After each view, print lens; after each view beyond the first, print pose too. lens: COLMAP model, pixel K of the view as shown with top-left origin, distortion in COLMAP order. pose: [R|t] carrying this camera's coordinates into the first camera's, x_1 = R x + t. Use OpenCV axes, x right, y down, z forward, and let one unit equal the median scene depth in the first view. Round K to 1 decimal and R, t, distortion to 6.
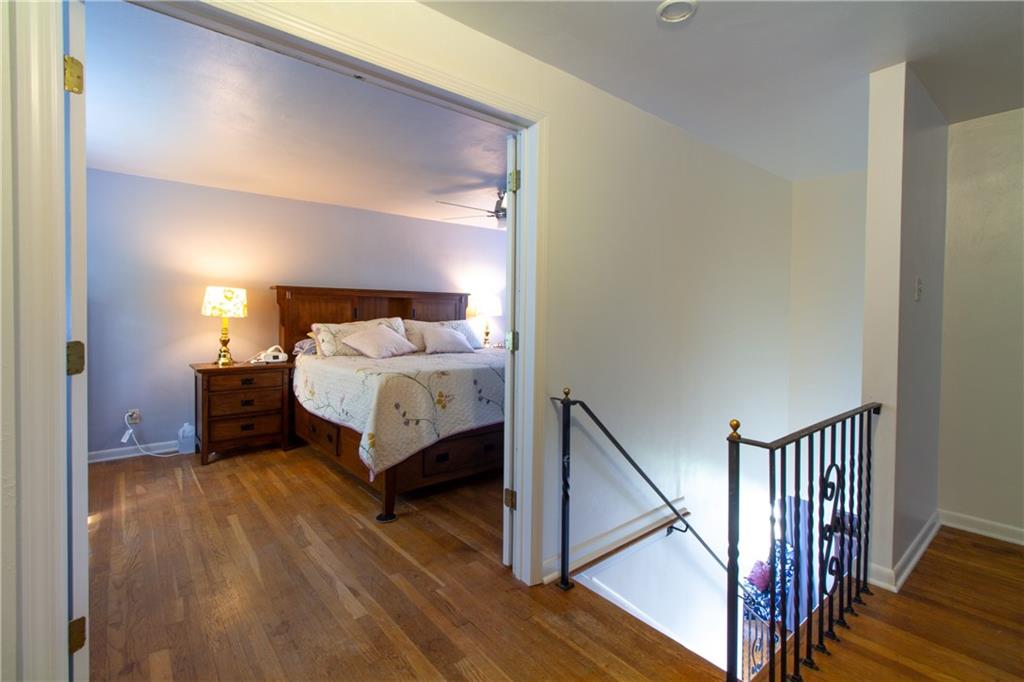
lens RADIAL K [[467.5, 0, 512.2], [0, 467.5, 322.3], [0, 0, 1]] dist [-0.002169, -0.001044]
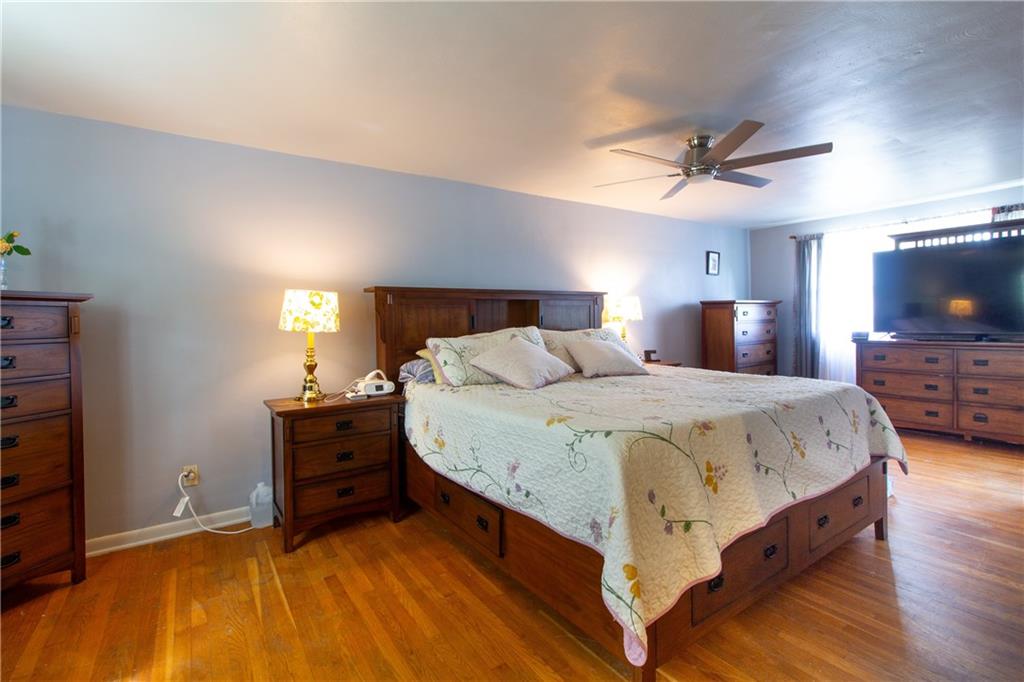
lens RADIAL K [[467.5, 0, 512.2], [0, 467.5, 322.3], [0, 0, 1]] dist [-0.002169, -0.001044]
pose [[0.995325, -0.026403, -0.092902, -0.253601], [0.025277, 0.999592, -0.013276, -0.009348], [0.093215, 0.010866, 0.995587, 0.337924]]
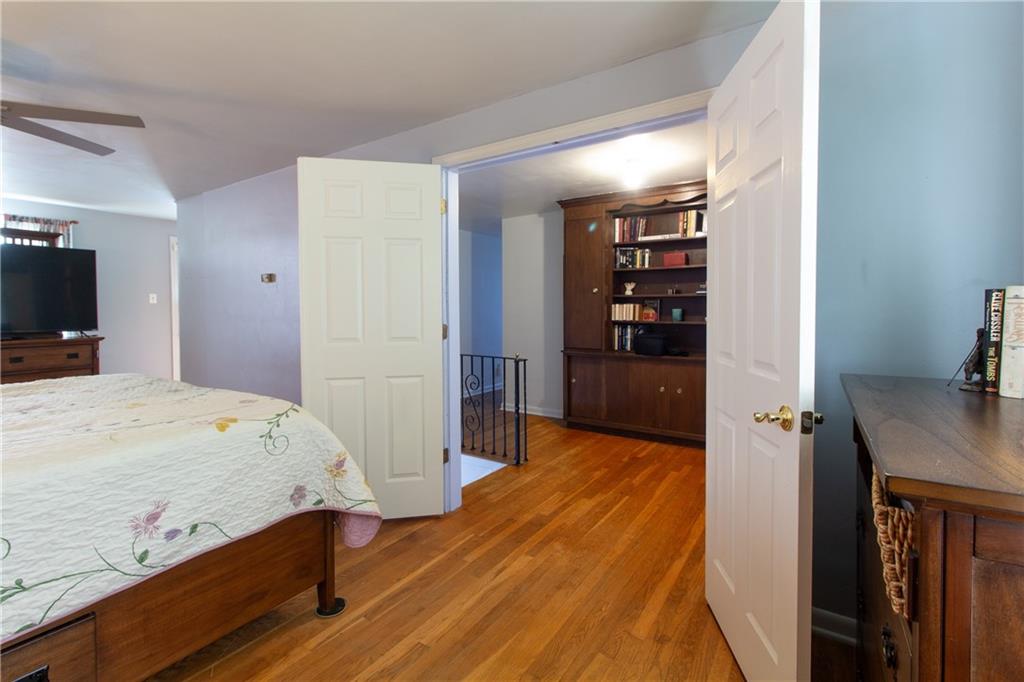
lens RADIAL K [[467.5, 0, 512.2], [0, 467.5, 322.3], [0, 0, 1]] dist [-0.002169, -0.001044]
pose [[-0.288383, -0.032191, 0.956974, -0.713500], [0.017408, 0.999093, 0.038854, -0.018460], [-0.957357, 0.027864, -0.287561, 0.667484]]
